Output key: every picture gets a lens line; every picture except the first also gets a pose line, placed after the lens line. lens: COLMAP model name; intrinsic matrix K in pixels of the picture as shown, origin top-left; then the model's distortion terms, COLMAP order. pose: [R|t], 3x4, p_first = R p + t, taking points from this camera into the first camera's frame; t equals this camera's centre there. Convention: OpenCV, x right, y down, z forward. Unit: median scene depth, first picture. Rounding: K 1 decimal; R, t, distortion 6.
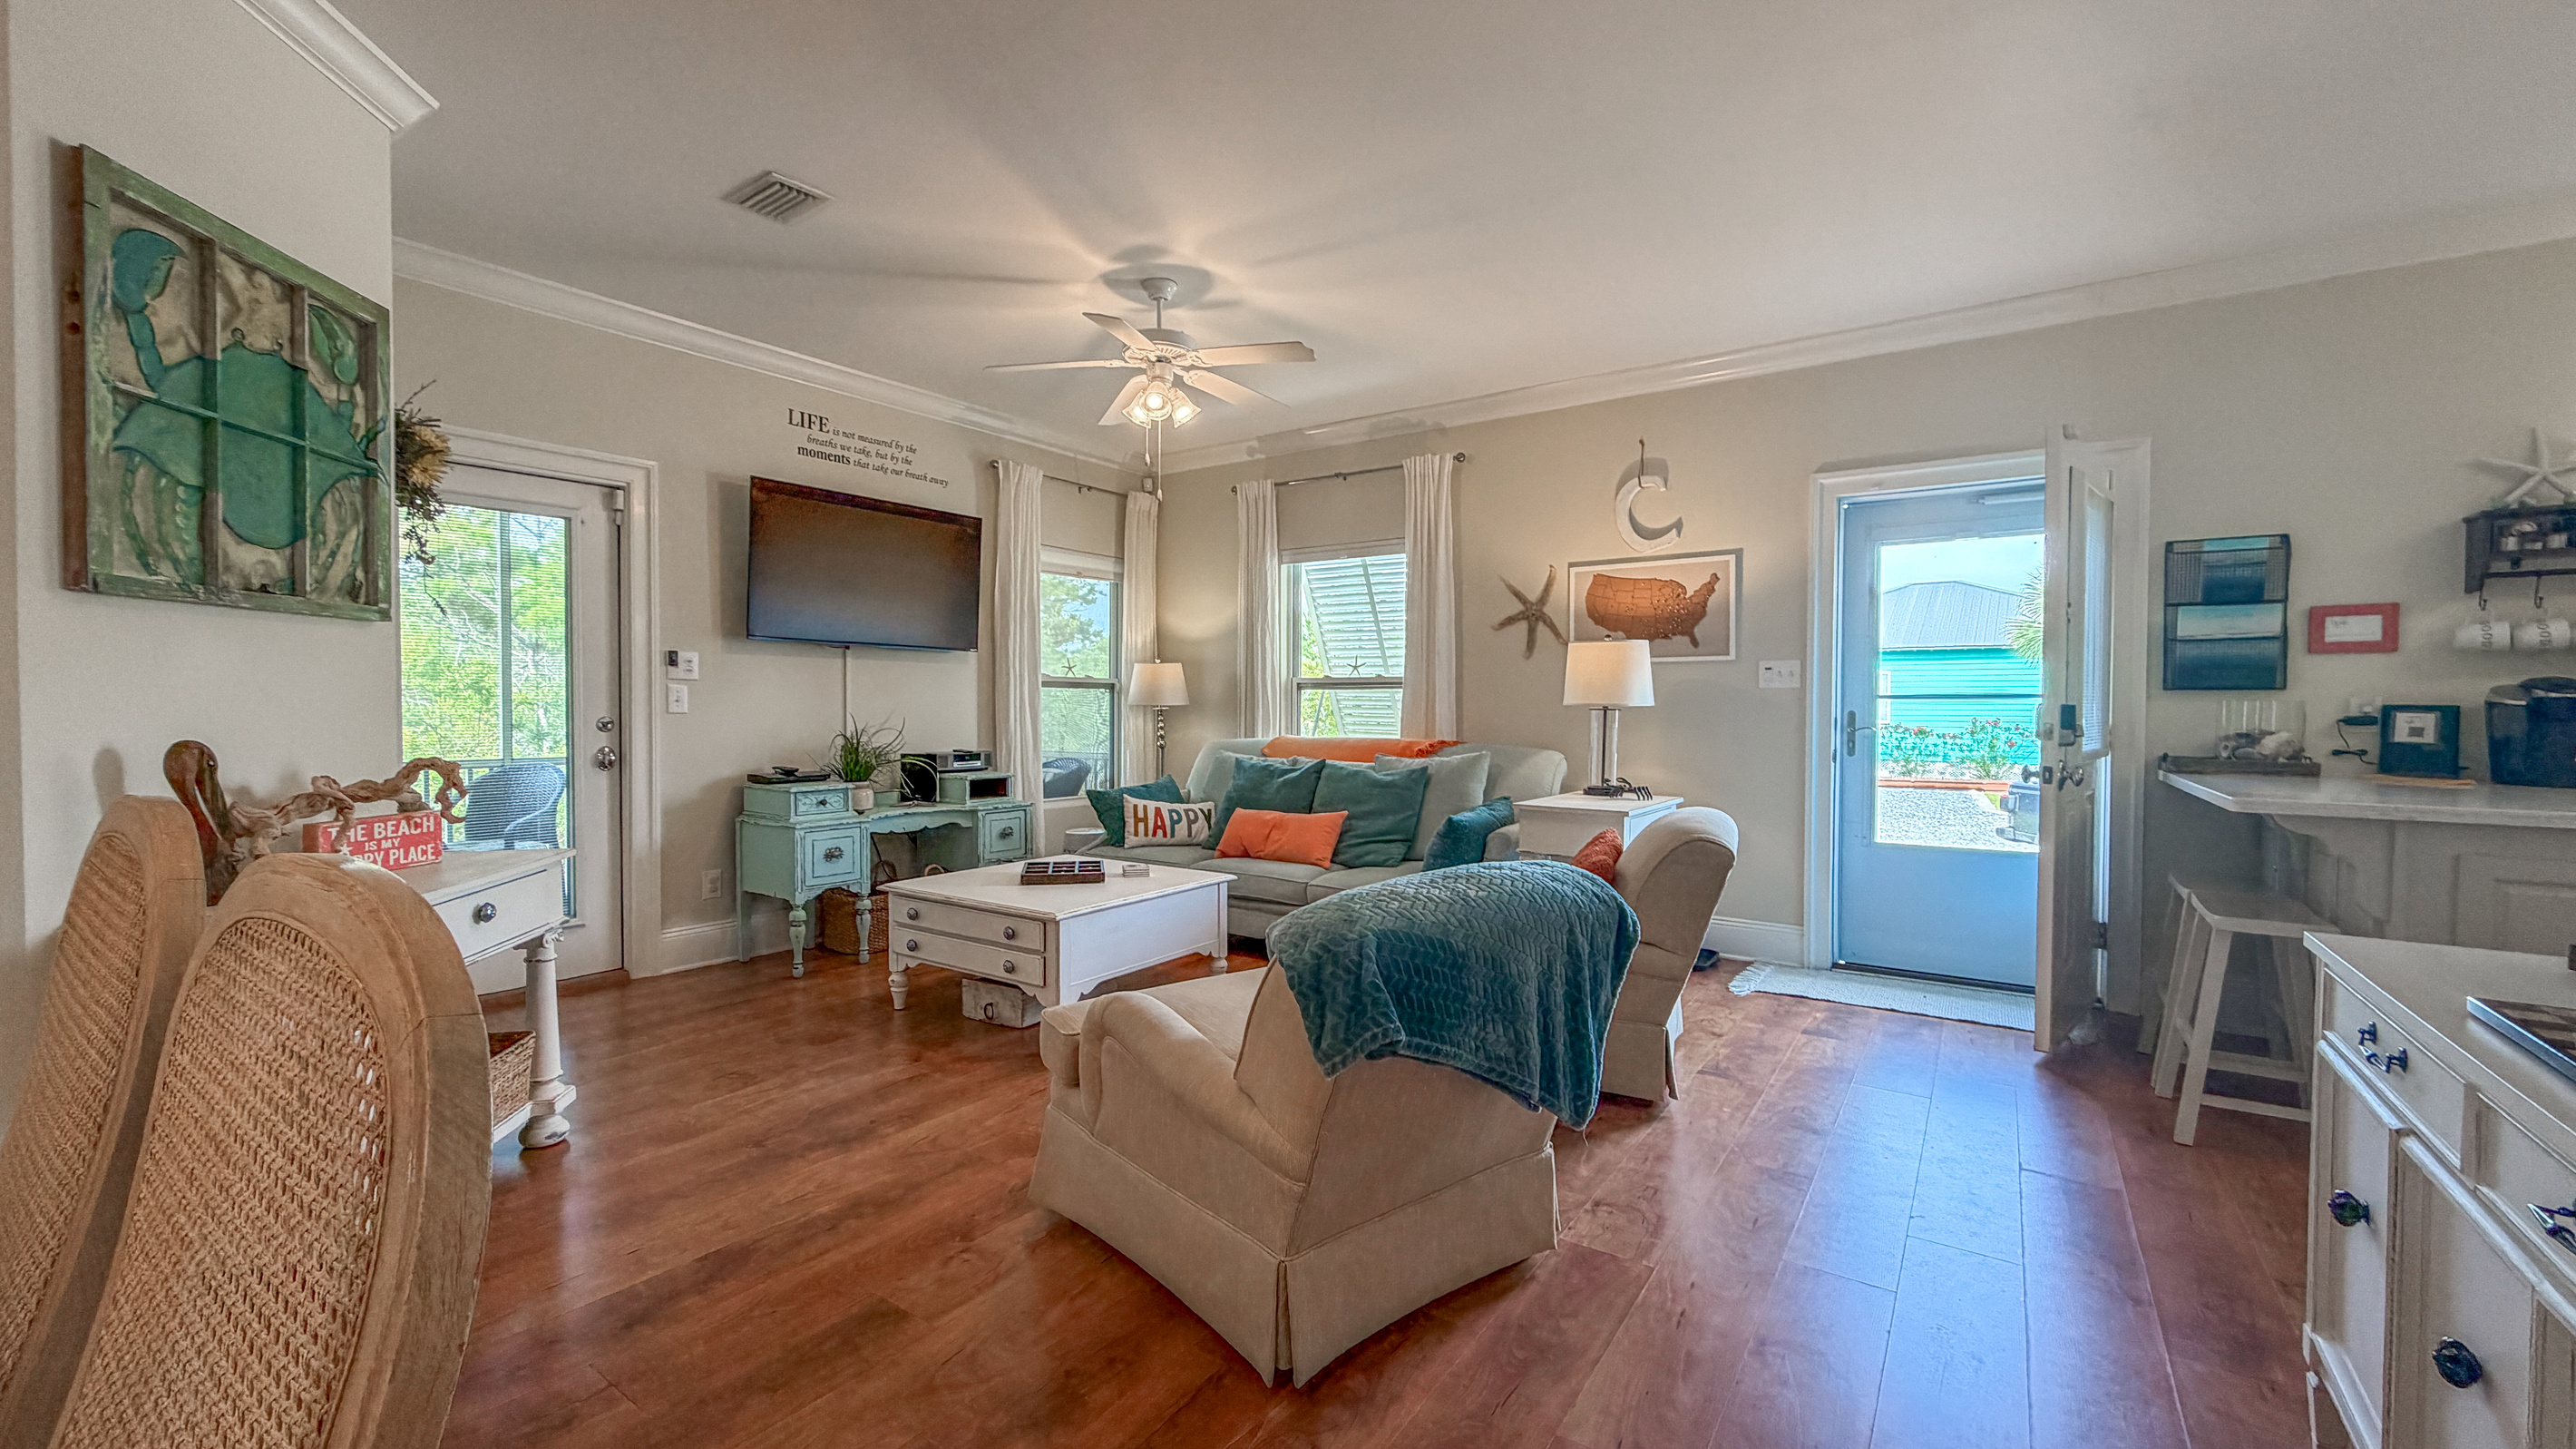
lens RADIAL K [[1027.2, 0, 1280.2], [0, 1027.2, 726.6], [0, 0, 1]] dist [-0.002327, 0.000583]
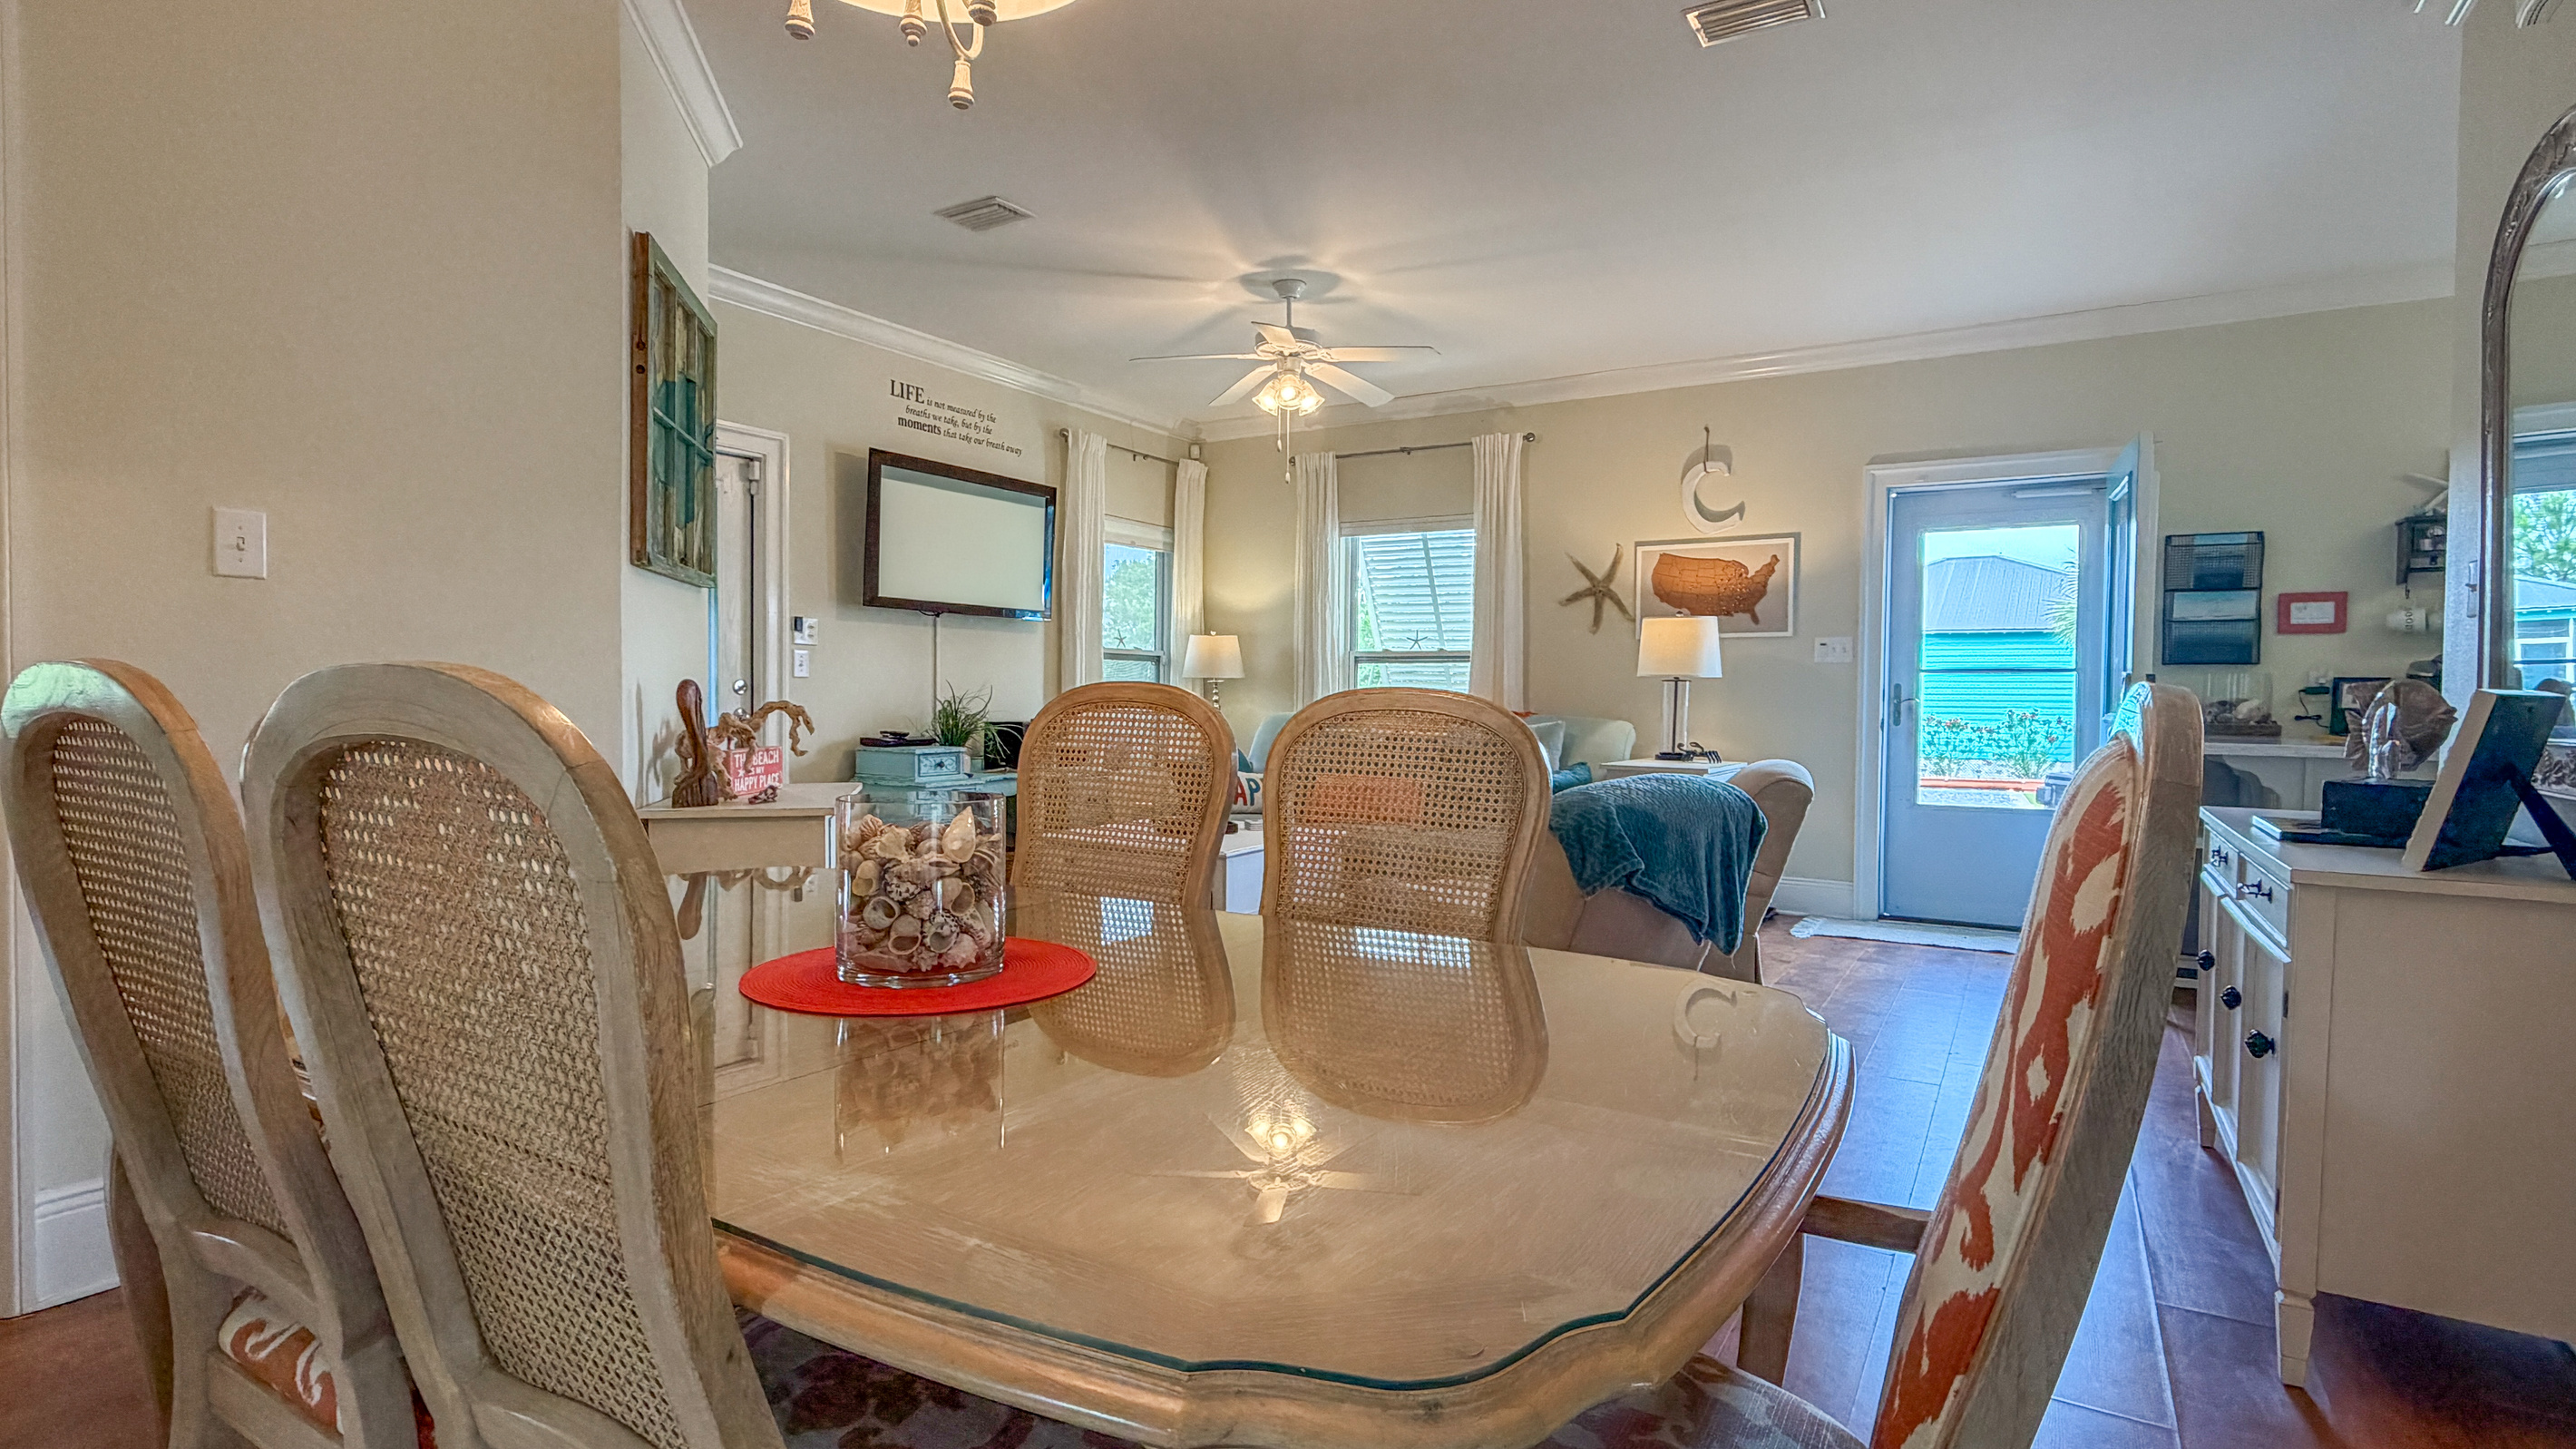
lens RADIAL K [[1252.2, 0, 1285.3], [0, 1252.2, 731.6], [0, 0, 1]] dist [-0.002411, 0.000538]
pose [[0.997754, 0.004569, 0.066827, -0.183696], [-0.005180, 0.999946, 0.008967, 0.027555], [-0.066782, -0.009293, 0.997724, -0.287733]]
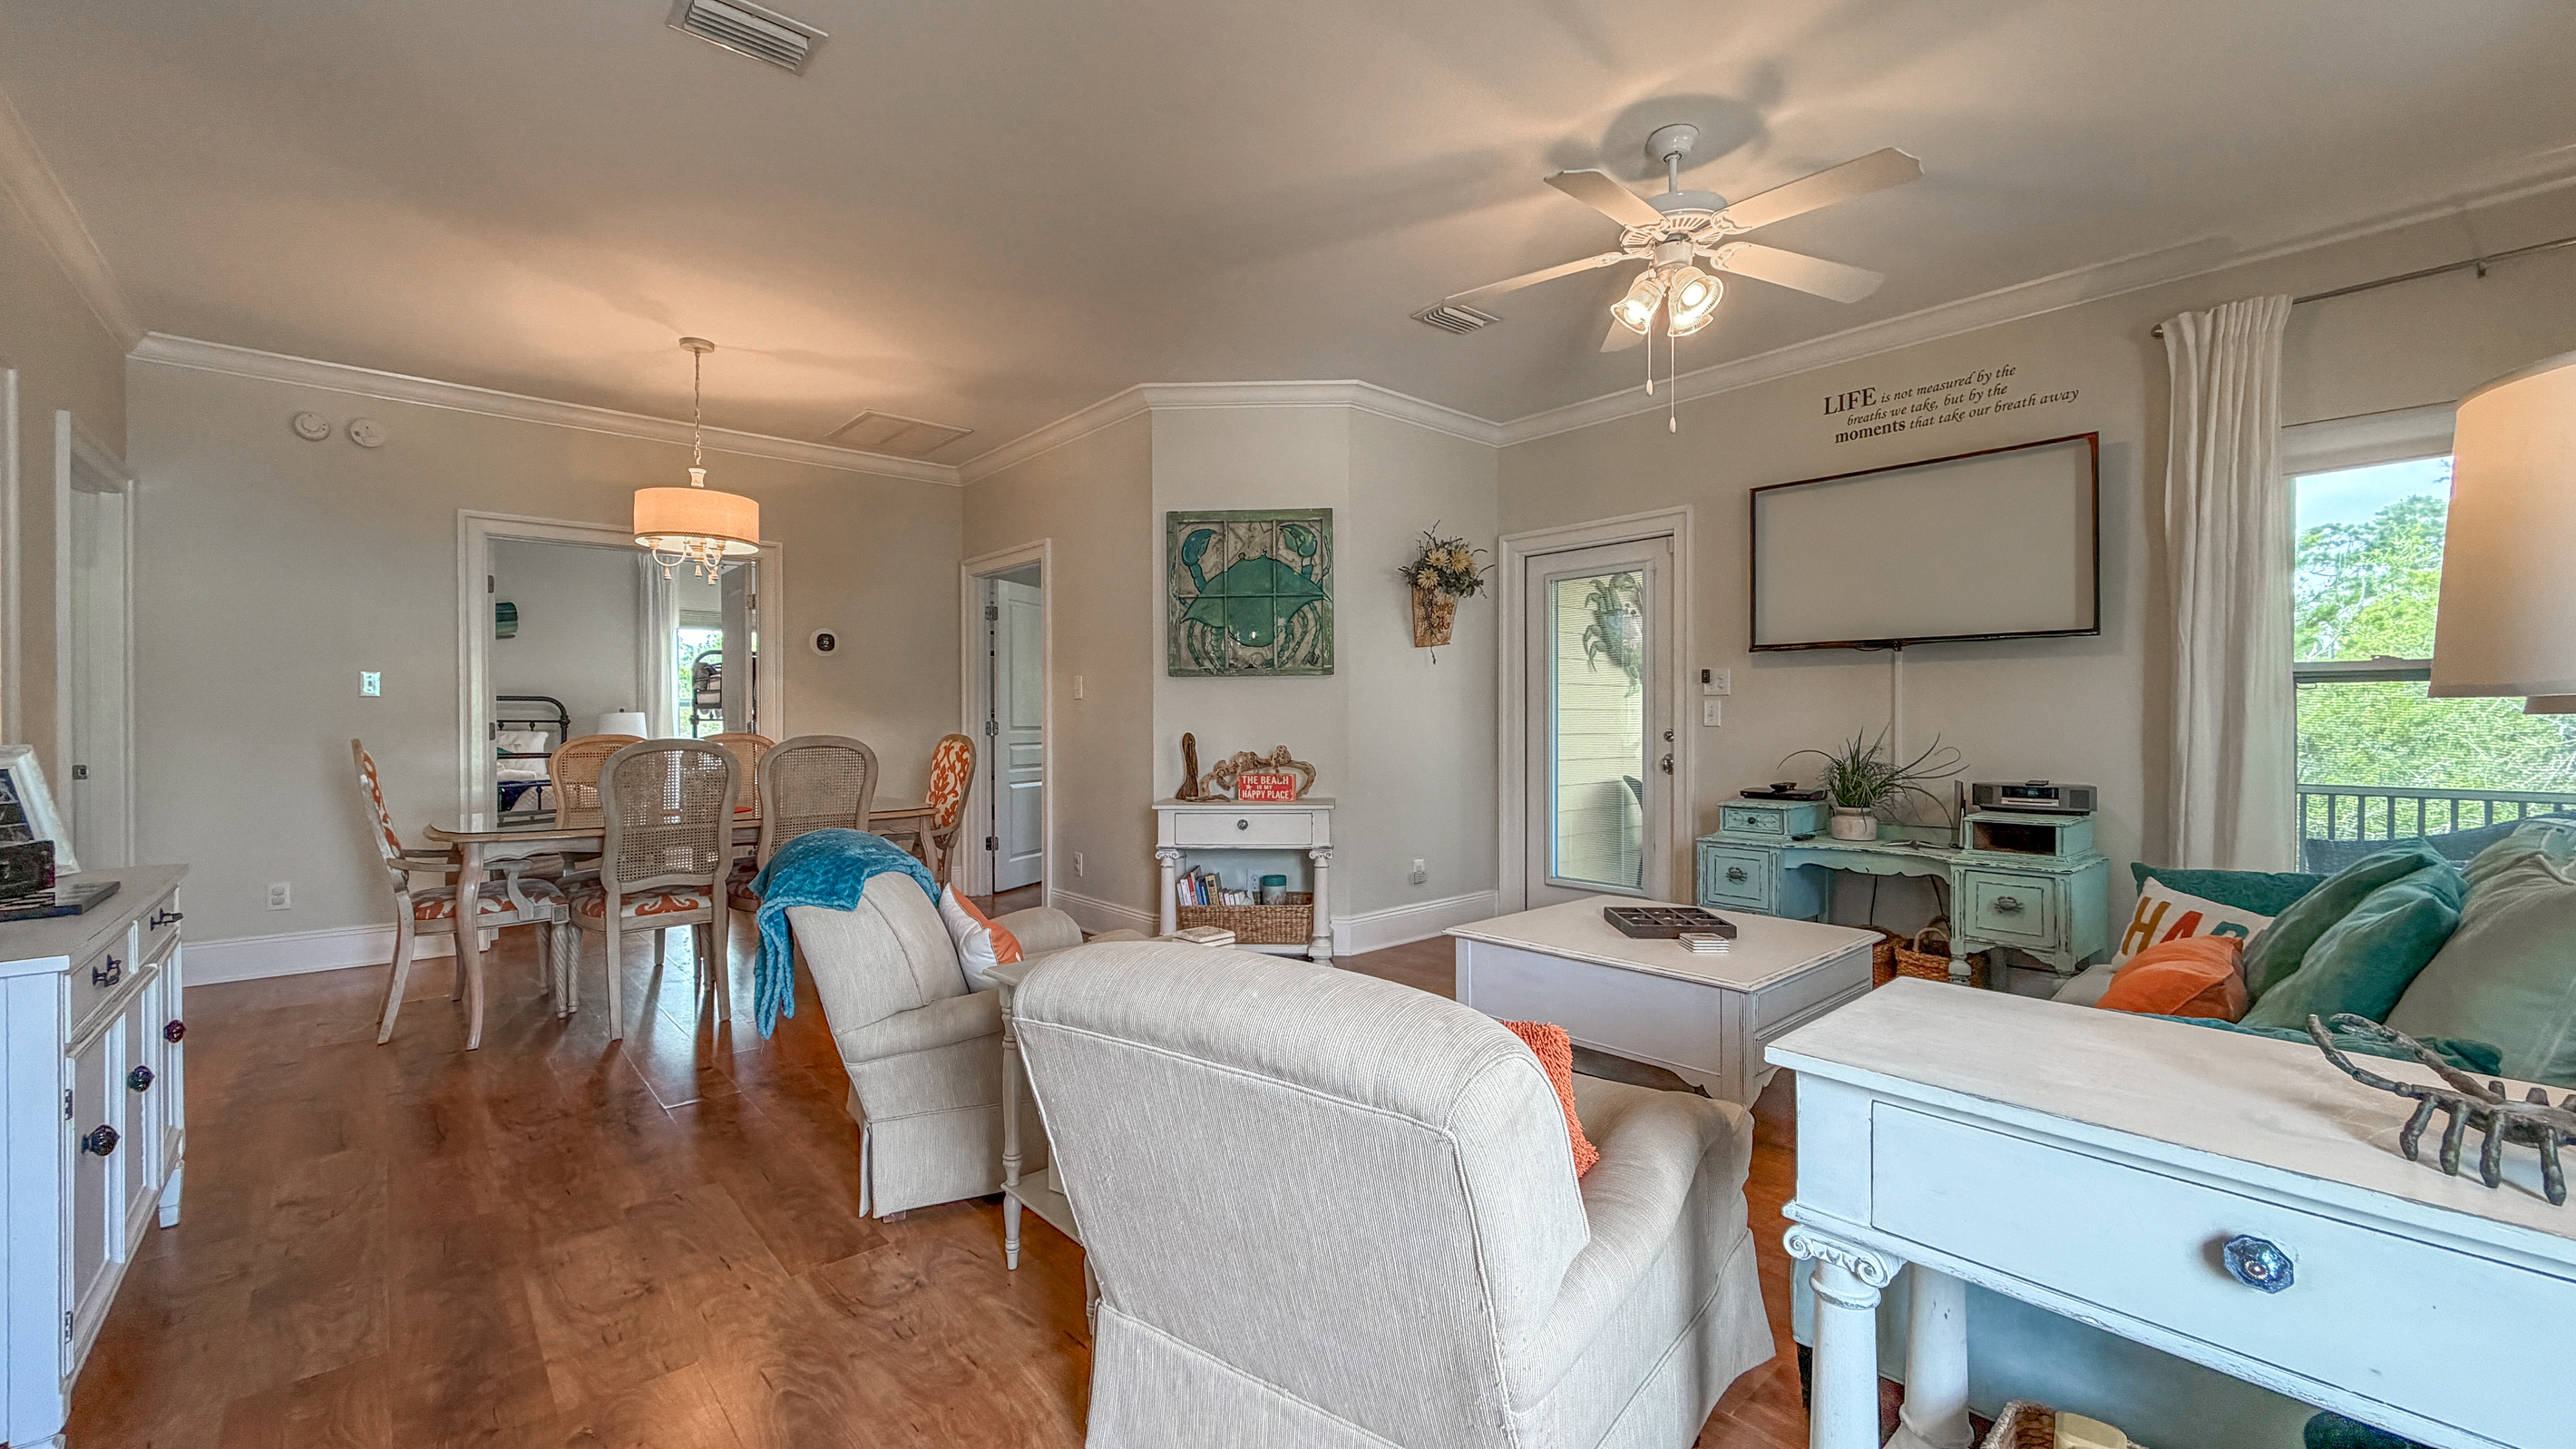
lens RADIAL K [[1027.2, 0, 1272.4], [0, 1027.2, 724.6], [0, 0, 1]] dist [-0.002327, 0.000583]
pose [[-0.239752, -0.001614, -0.970833, 0.582237], [-0.020740, 0.999779, 0.003460, -0.008635], [0.970613, 0.020964, -0.239732, 0.801648]]
